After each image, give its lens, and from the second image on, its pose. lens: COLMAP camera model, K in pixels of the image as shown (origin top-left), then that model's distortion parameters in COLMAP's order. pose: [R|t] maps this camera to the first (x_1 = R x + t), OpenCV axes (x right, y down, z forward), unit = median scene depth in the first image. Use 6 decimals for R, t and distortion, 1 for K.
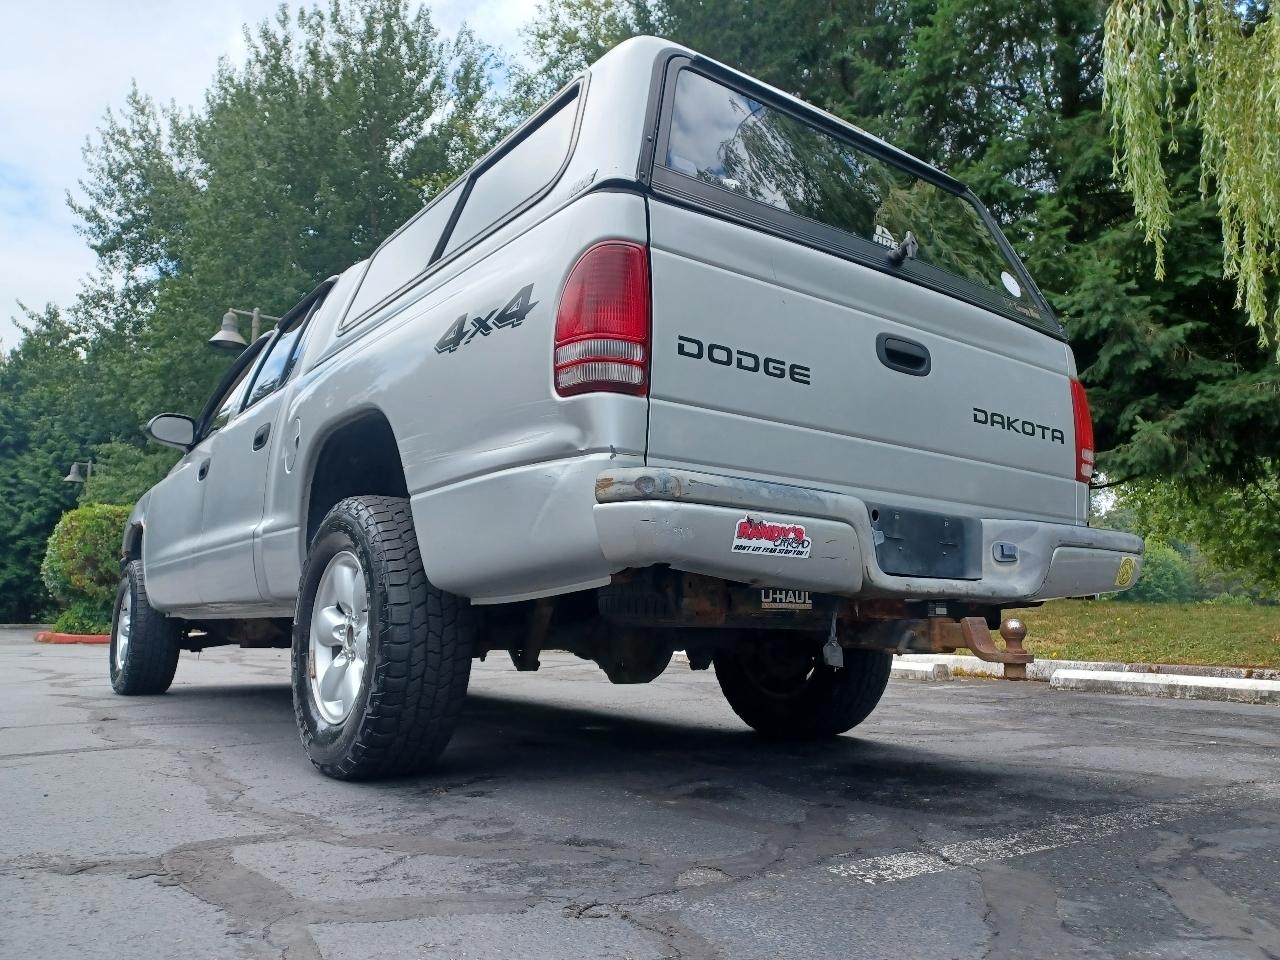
lens RADIAL K [[941.8, 0, 640.0], [0, 941.8, 480.0], [0, 0, 1]] dist [0.018643, 0.006722]
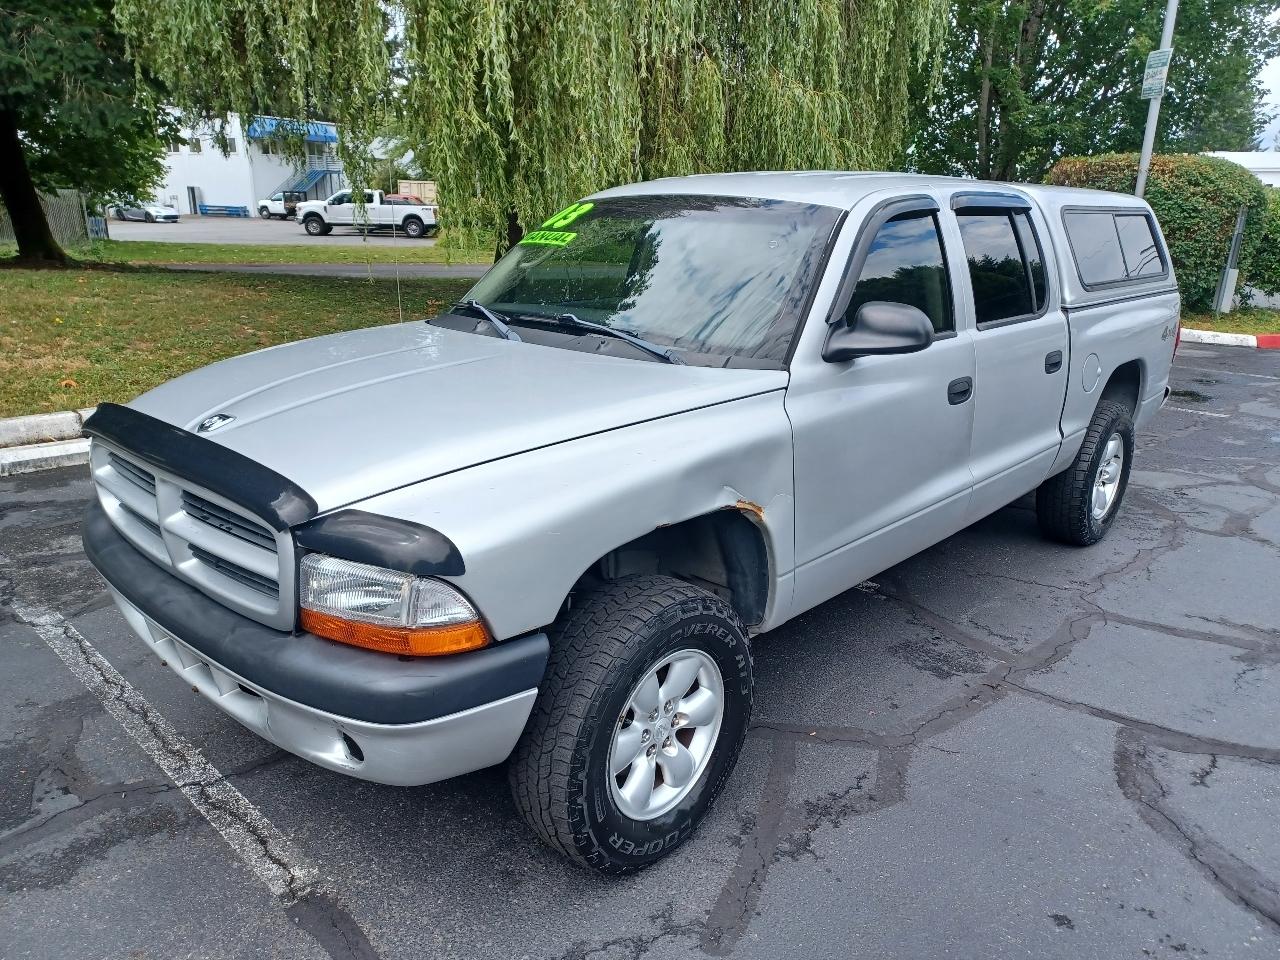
lens RADIAL K [[943.4, 0, 637.2], [0, 943.4, 482.7], [0, 0, 1]] dist [0.009358, 0.026037]
pose [[-0.190269, -0.294228, 0.936604, -2.188329], [-0.172928, 0.949160, 0.263042, -0.183879], [-0.966382, -0.111917, -0.231476, 2.654993]]
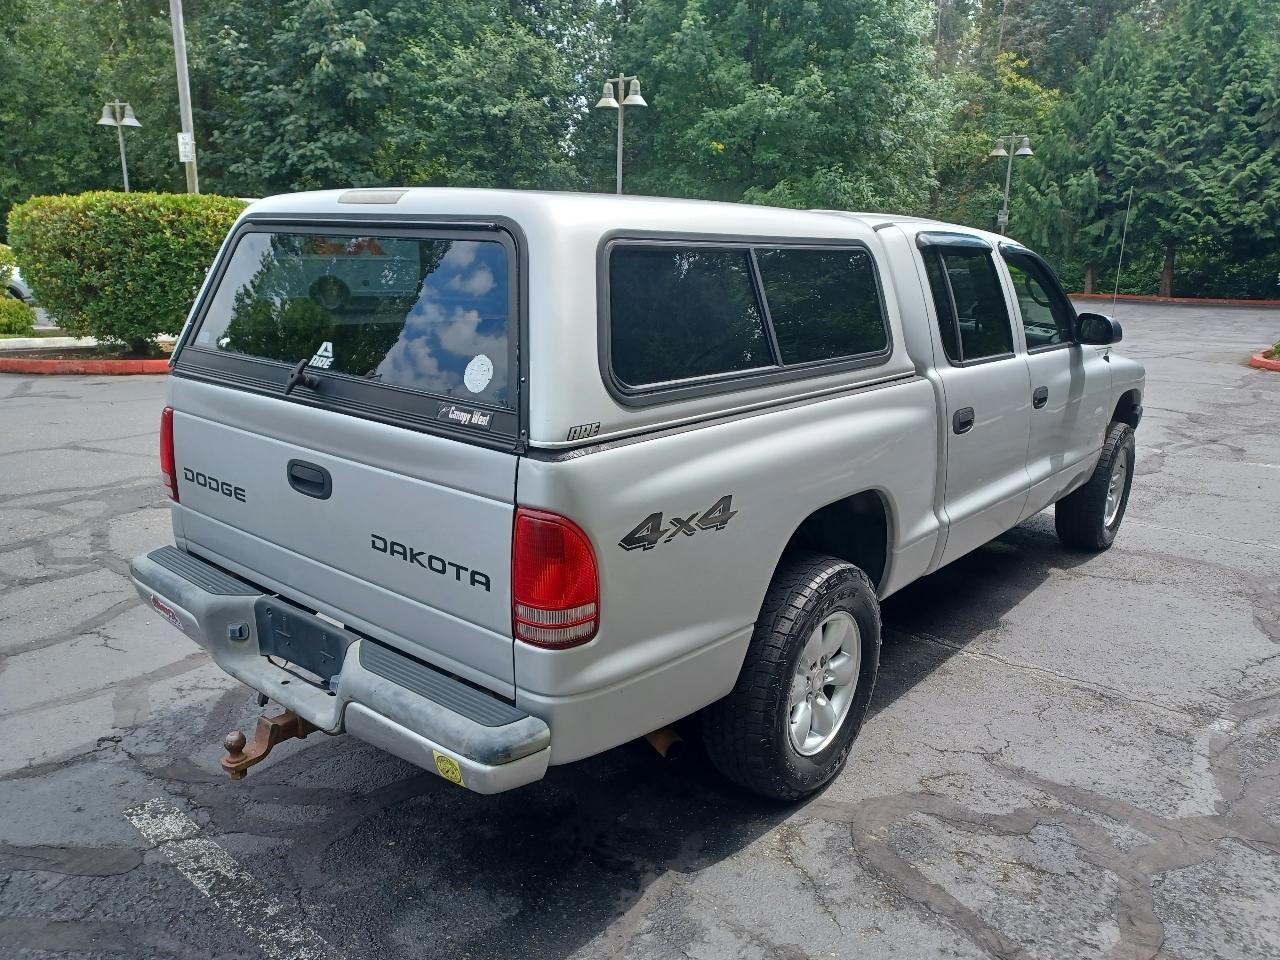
lens RADIAL K [[943.4, 0, 637.2], [0, 943.4, 482.7], [0, 0, 1]] dist [0.009358, 0.026037]
pose [[0.246906, 0.229985, -0.941352, 1.381896], [0.121118, 0.956487, 0.265450, -0.367136], [0.961440, -0.179556, 0.208307, 1.123725]]
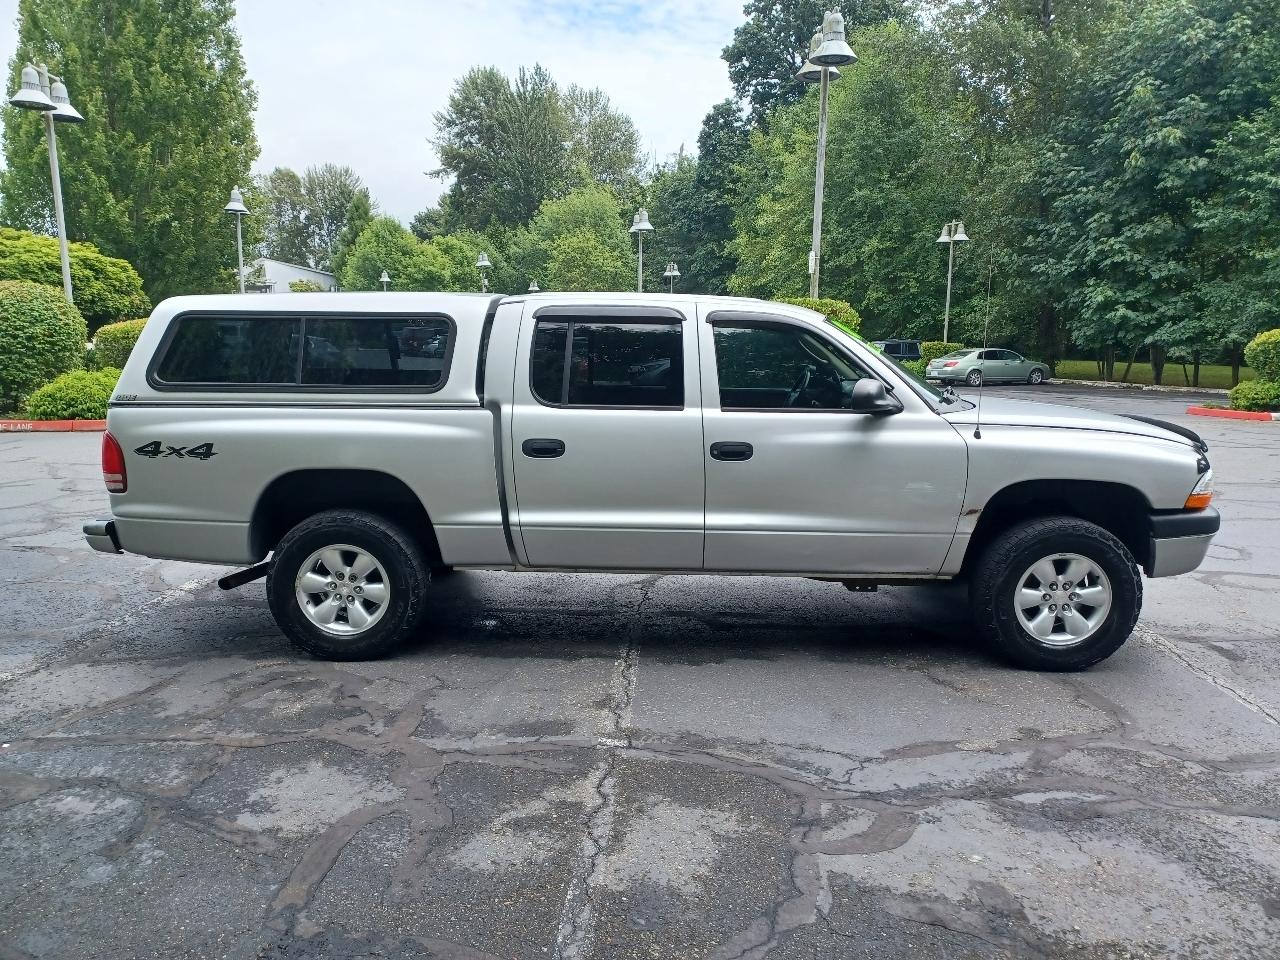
lens RADIAL K [[943.4, 0, 637.2], [0, 943.4, 482.7], [0, 0, 1]] dist [0.009358, 0.026037]
pose [[-0.608429, 0.111778, -0.785697, 1.481876], [0.104438, 0.992699, 0.060352, -0.026133], [0.786706, -0.045337, -0.615661, 3.302584]]
